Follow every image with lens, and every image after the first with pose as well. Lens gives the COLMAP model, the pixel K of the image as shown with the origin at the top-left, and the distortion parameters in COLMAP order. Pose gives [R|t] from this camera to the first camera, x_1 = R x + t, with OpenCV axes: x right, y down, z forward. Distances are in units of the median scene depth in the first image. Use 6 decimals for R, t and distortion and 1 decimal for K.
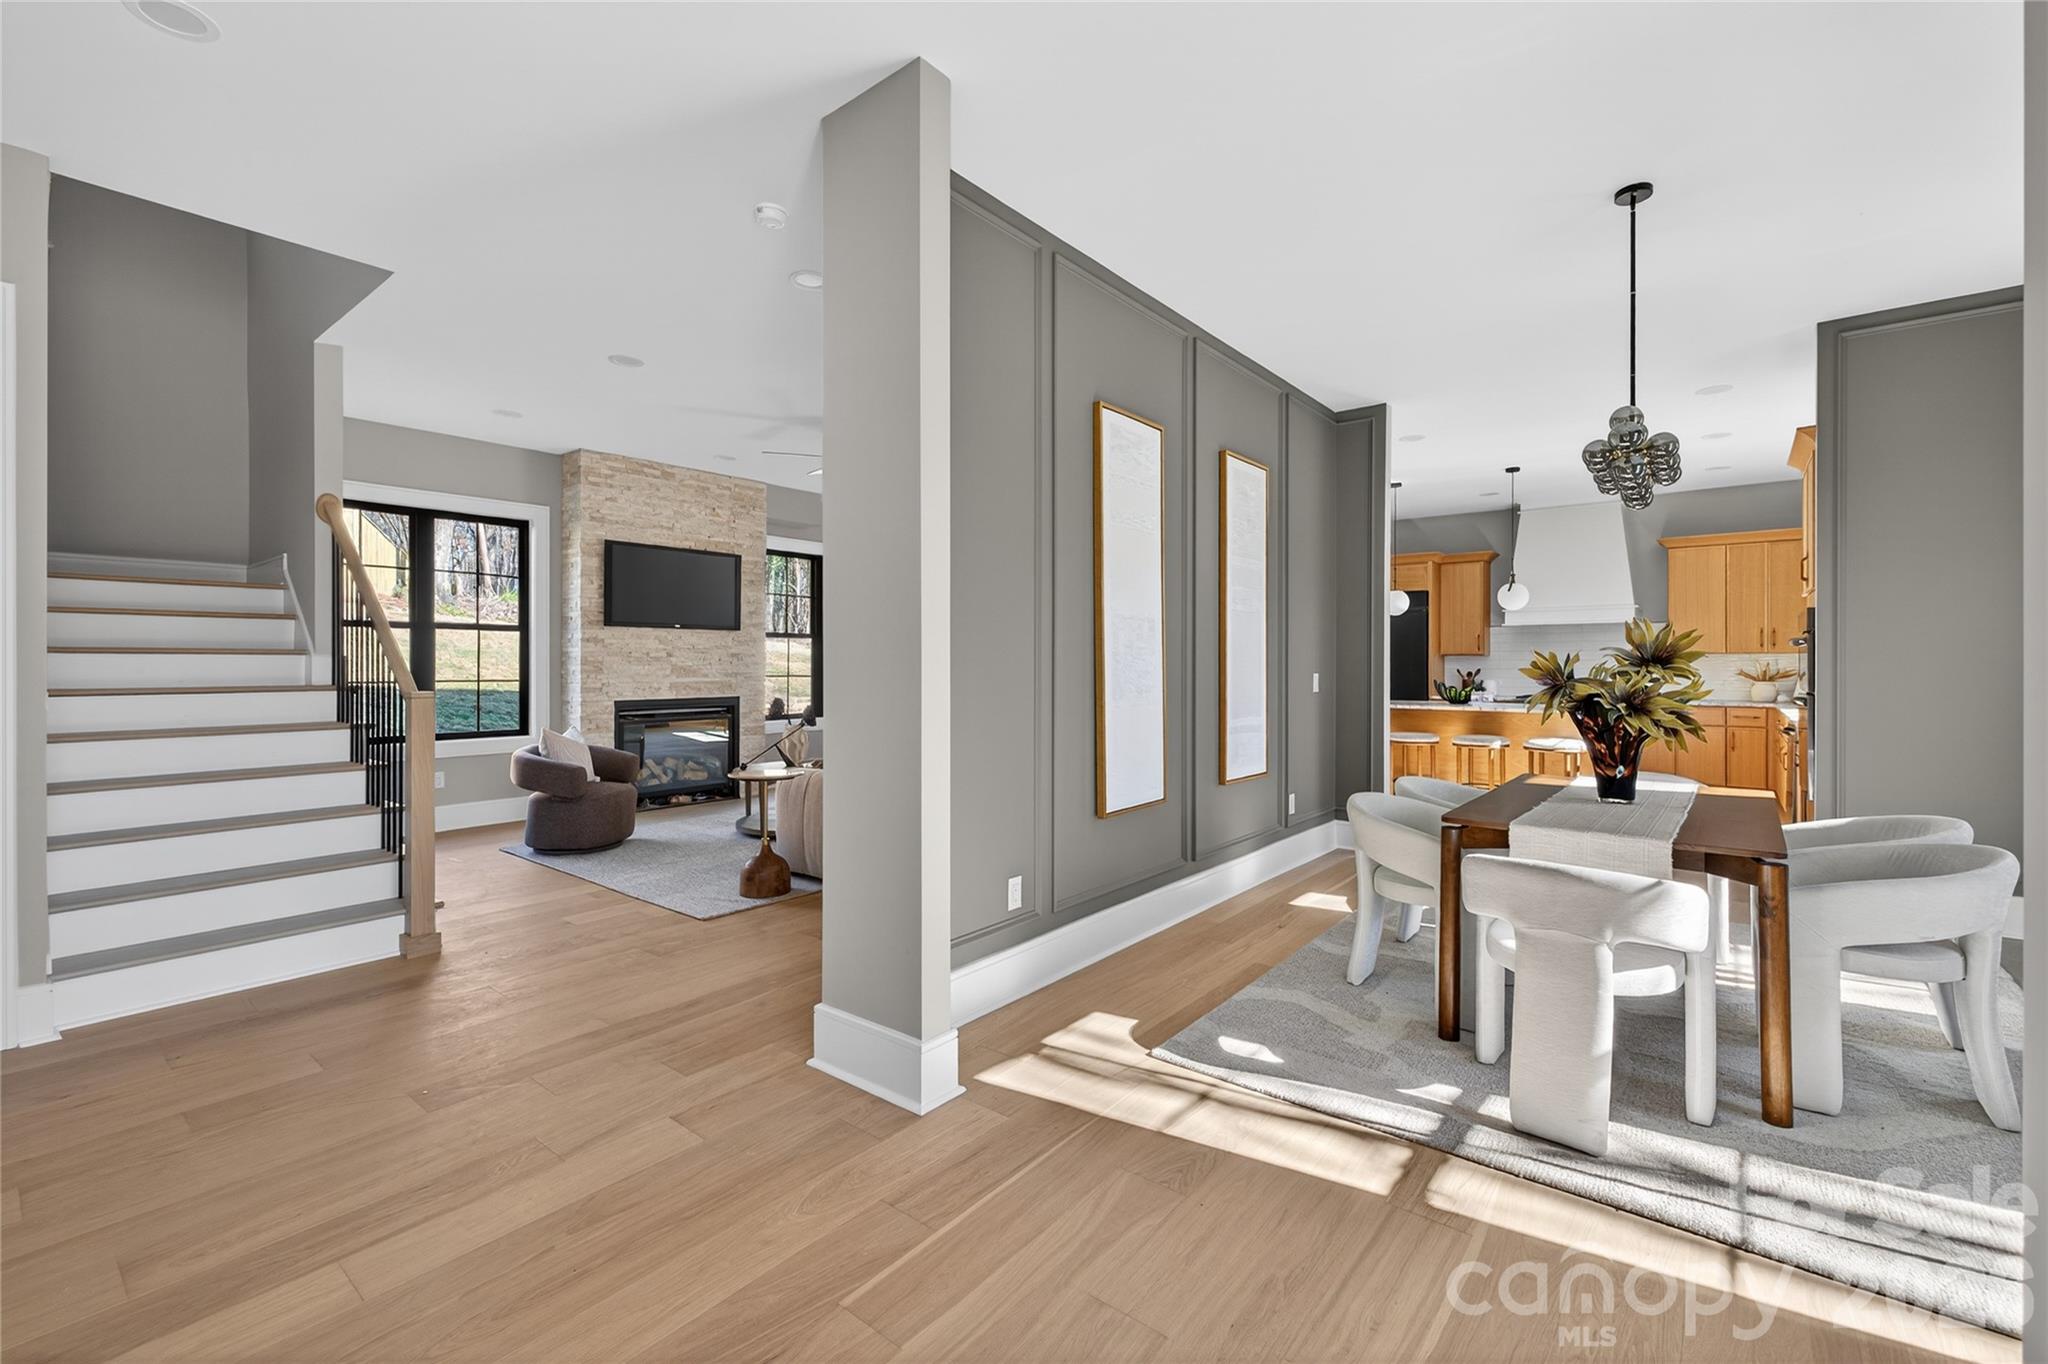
lens RADIAL K [[871.6, 0, 1029.7], [0, 871.6, 664.9], [0, 0, 1]] dist [0.013405, -0.000169]
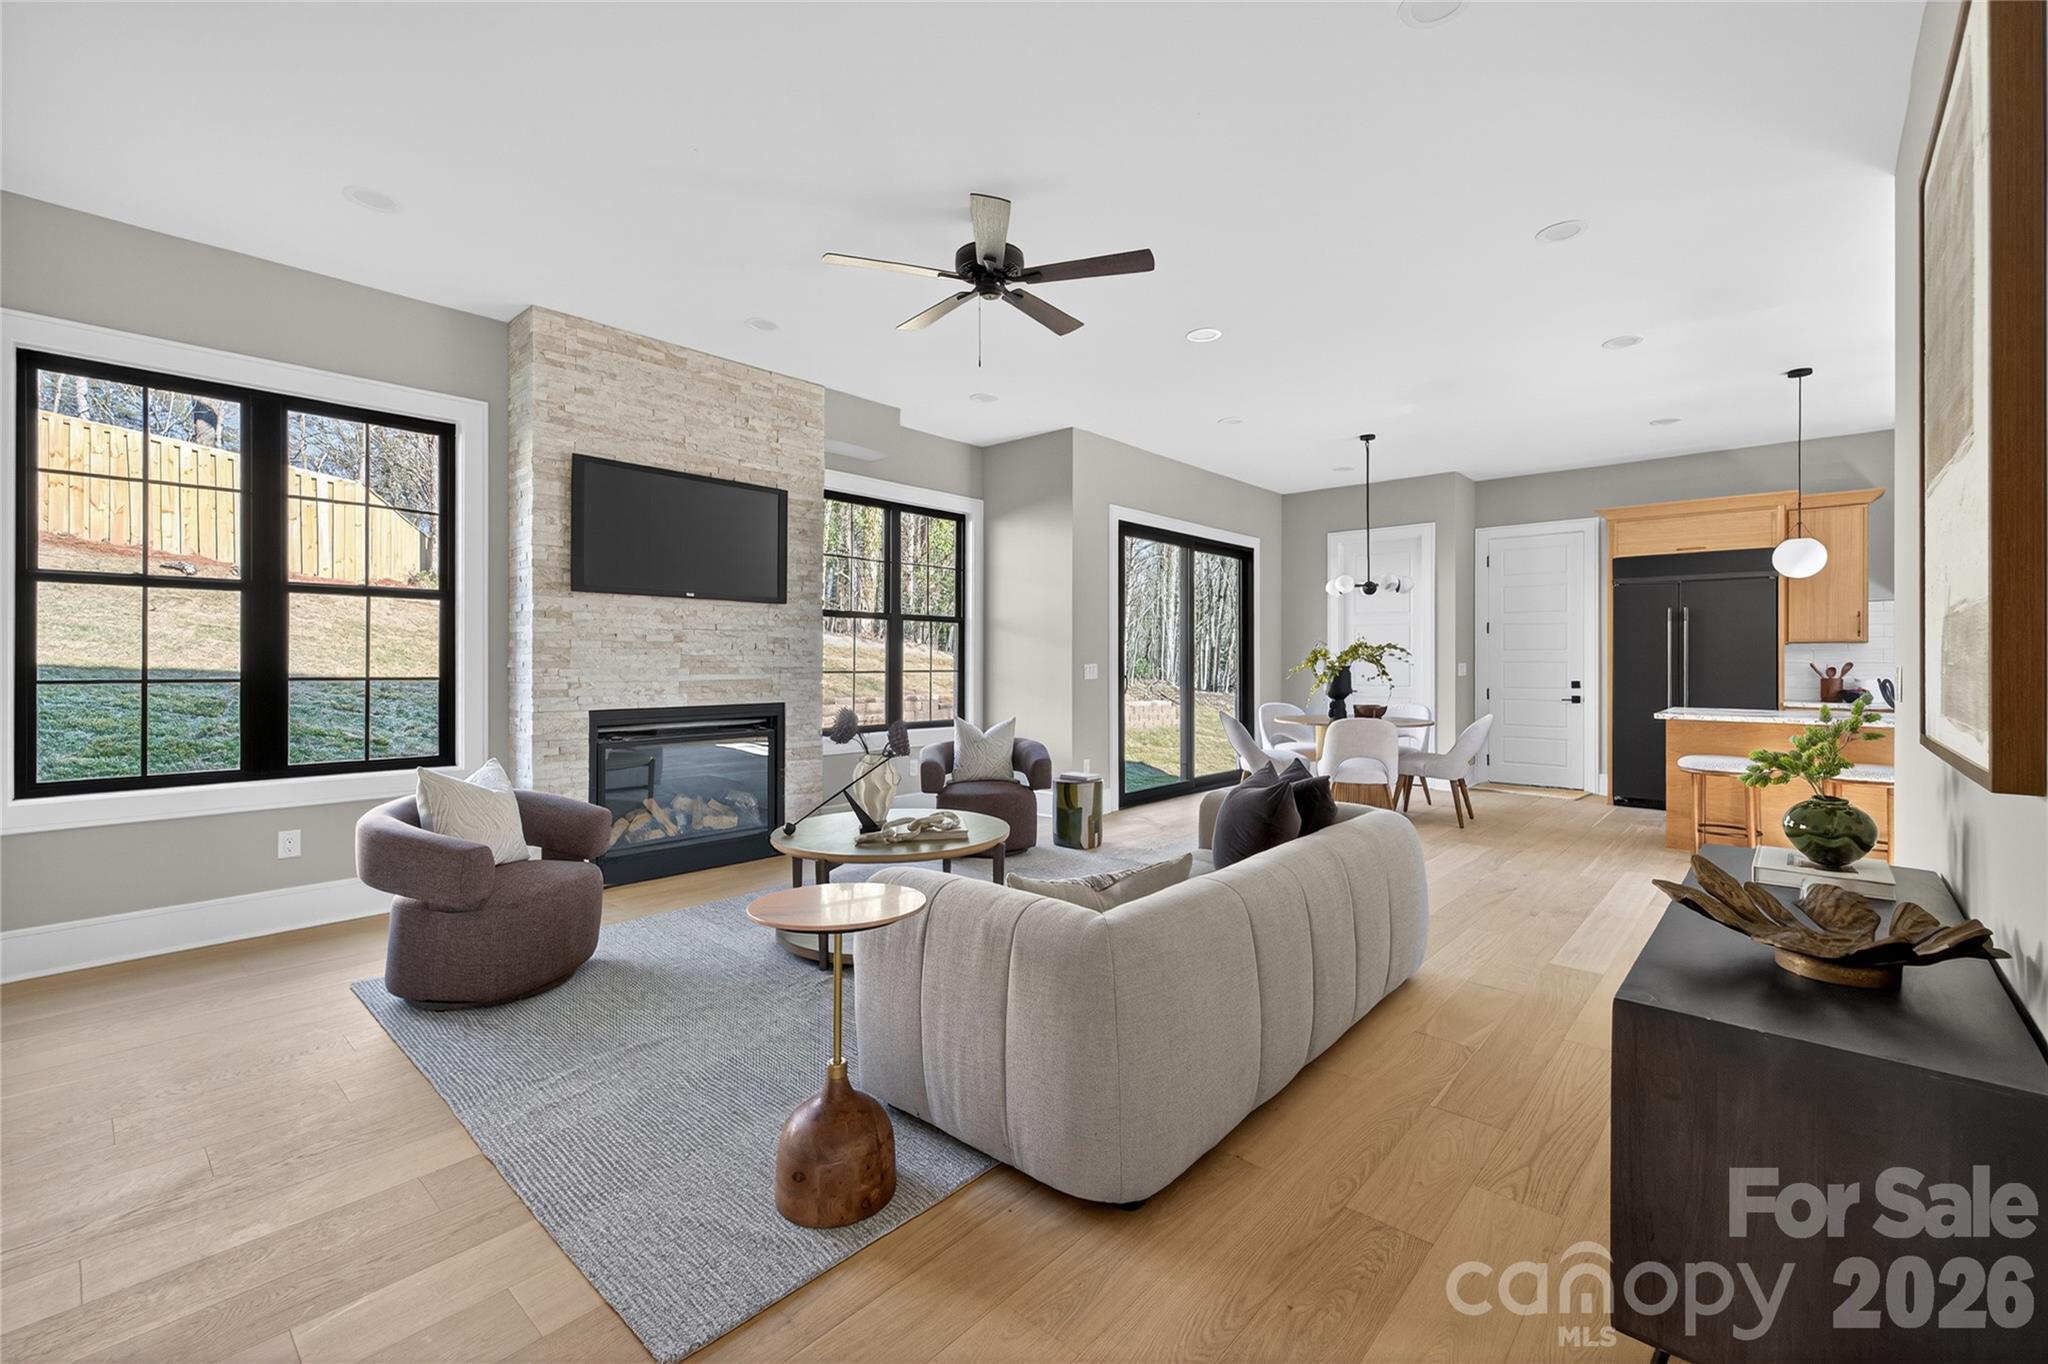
lens RADIAL K [[871.6, 0, 1024.4], [0, 871.6, 667.6], [0, 0, 1]] dist [0.013405, -0.000169]
pose [[0.998295, 0.002017, -0.058336, -0.124342], [-0.001541, 0.999965, 0.008193, 0.004273], [0.058350, -0.008089, 0.998263, 0.386757]]
